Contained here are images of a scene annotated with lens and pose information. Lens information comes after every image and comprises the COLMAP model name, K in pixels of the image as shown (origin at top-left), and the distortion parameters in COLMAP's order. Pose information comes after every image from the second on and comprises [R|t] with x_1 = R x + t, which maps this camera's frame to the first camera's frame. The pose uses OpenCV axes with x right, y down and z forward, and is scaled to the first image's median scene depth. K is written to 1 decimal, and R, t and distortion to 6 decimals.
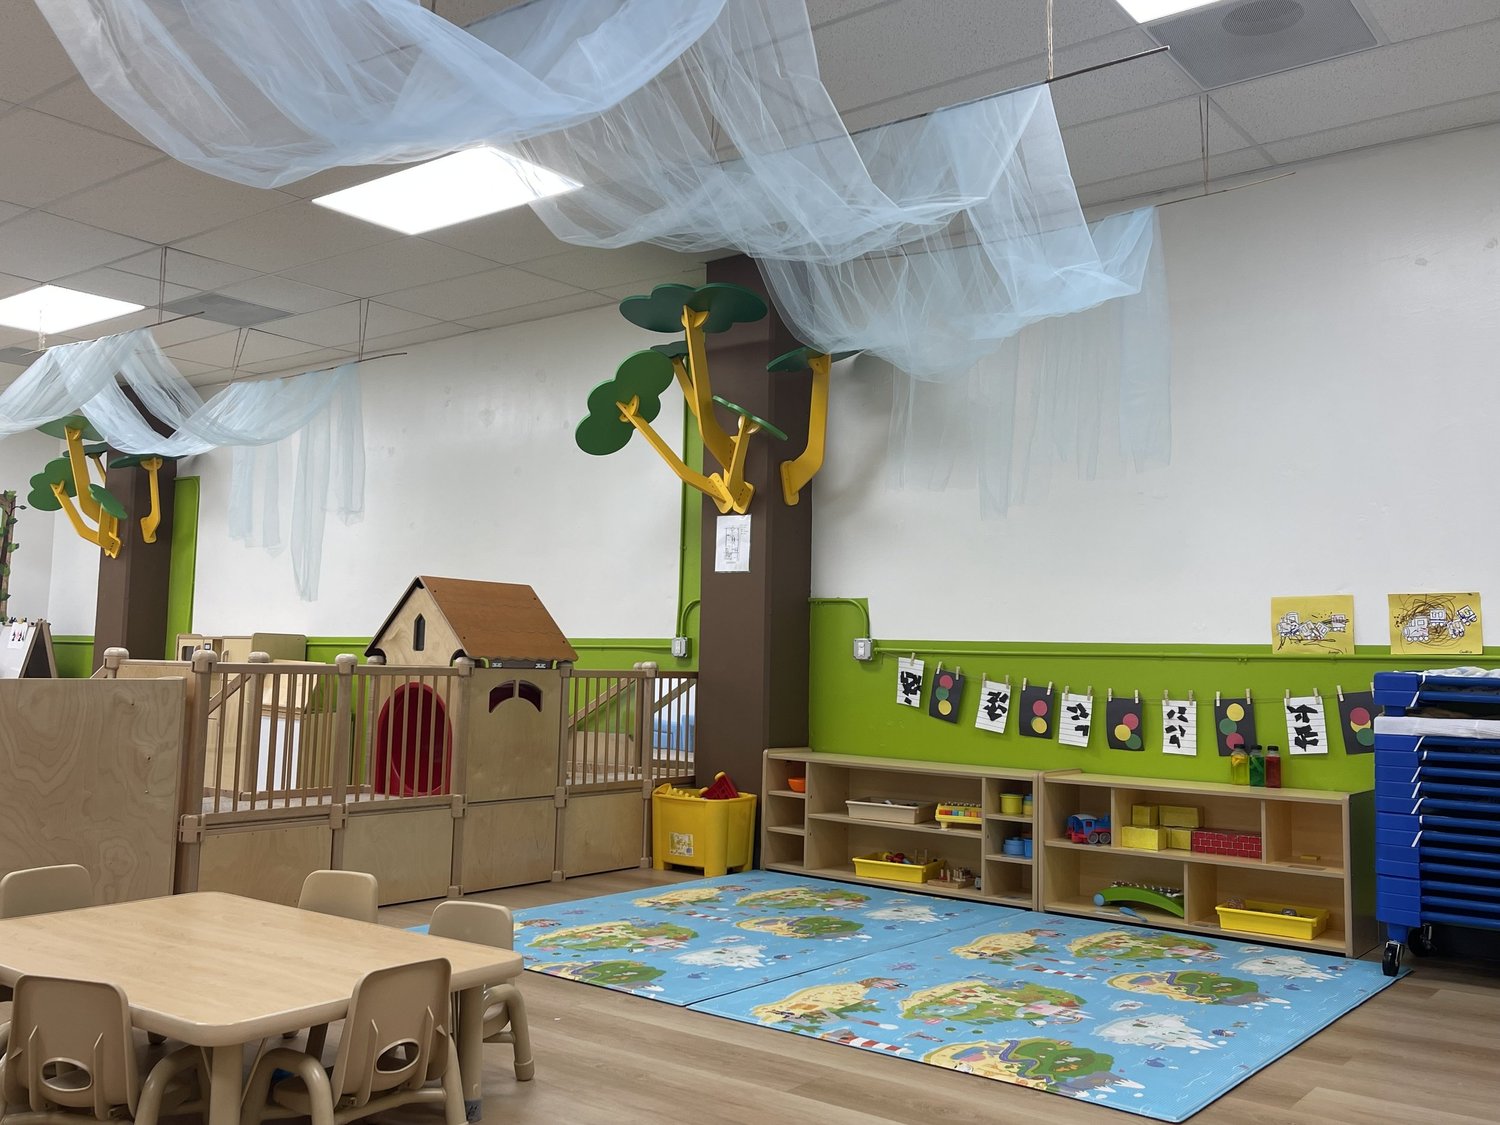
lens RADIAL K [[1349.6, 0, 750.0], [0, 1349.6, 562.5], [0, 0, 1]] dist [0.084551, 0.004392]
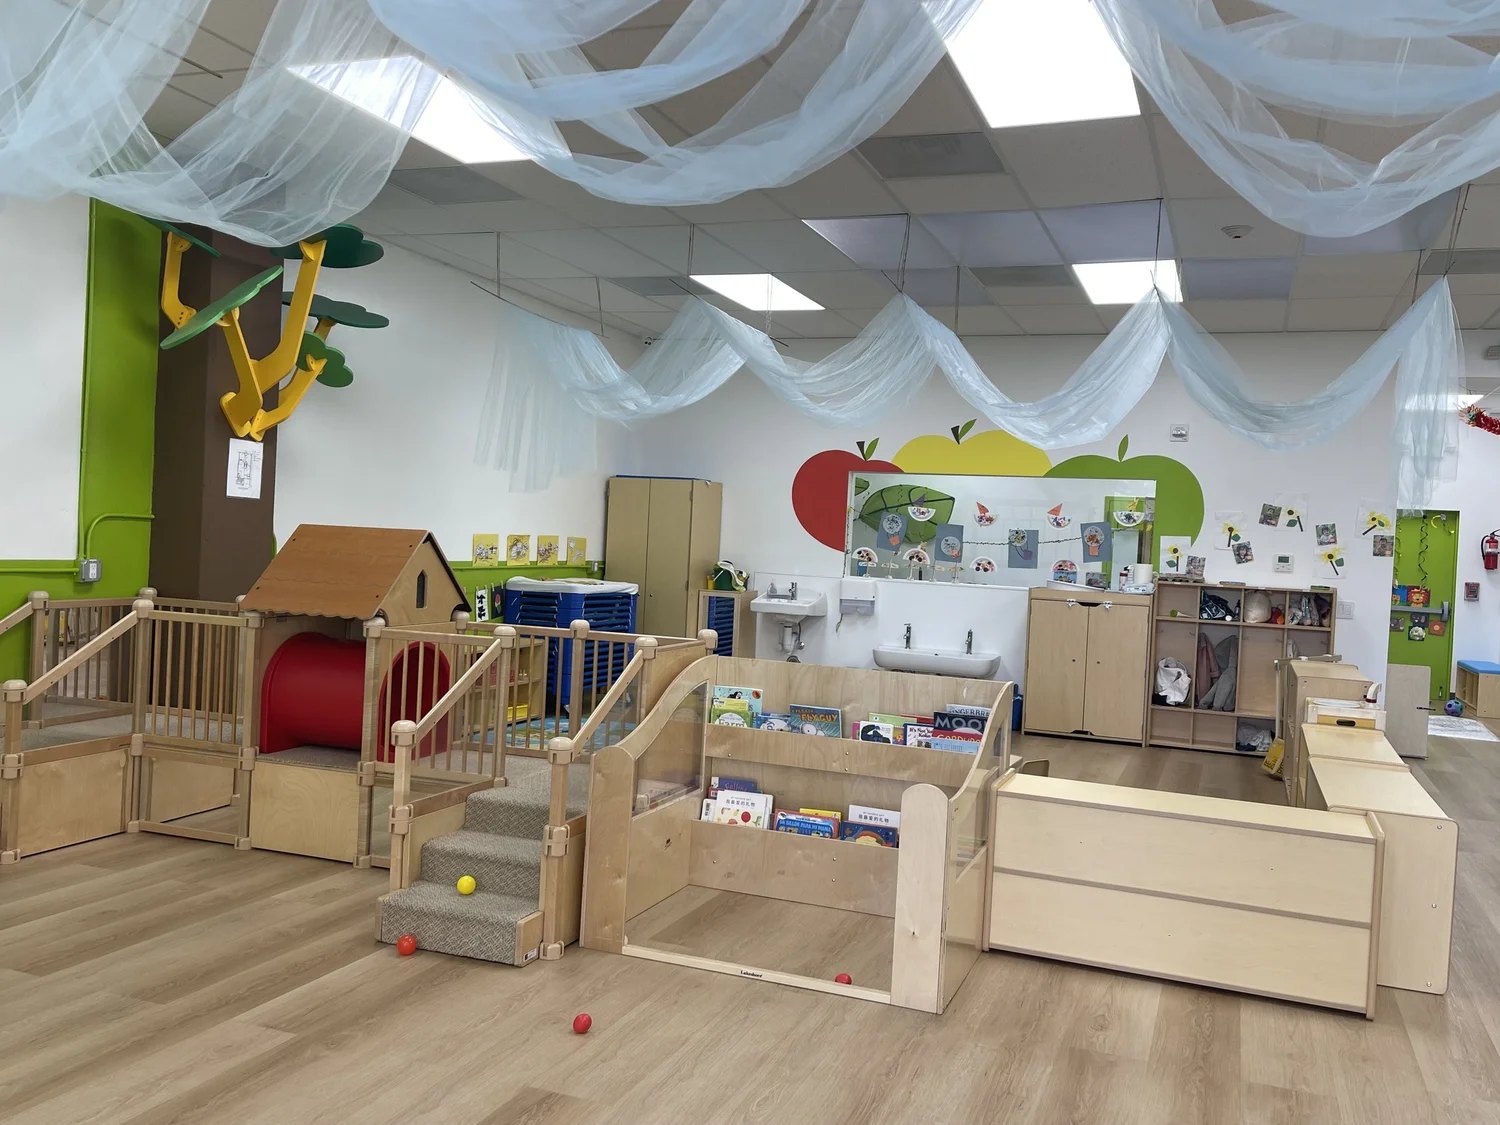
lens RADIAL K [[1252.0, 0, 750.0], [0, 1252.0, 562.5], [0, 0, 1]] dist [-0.005687, -0.004853]
pose [[-0.278030, -0.056137, 0.958931, -1.269002], [-0.132707, 0.990963, 0.019535, -0.016727], [-0.951361, -0.121826, -0.282967, 1.135615]]
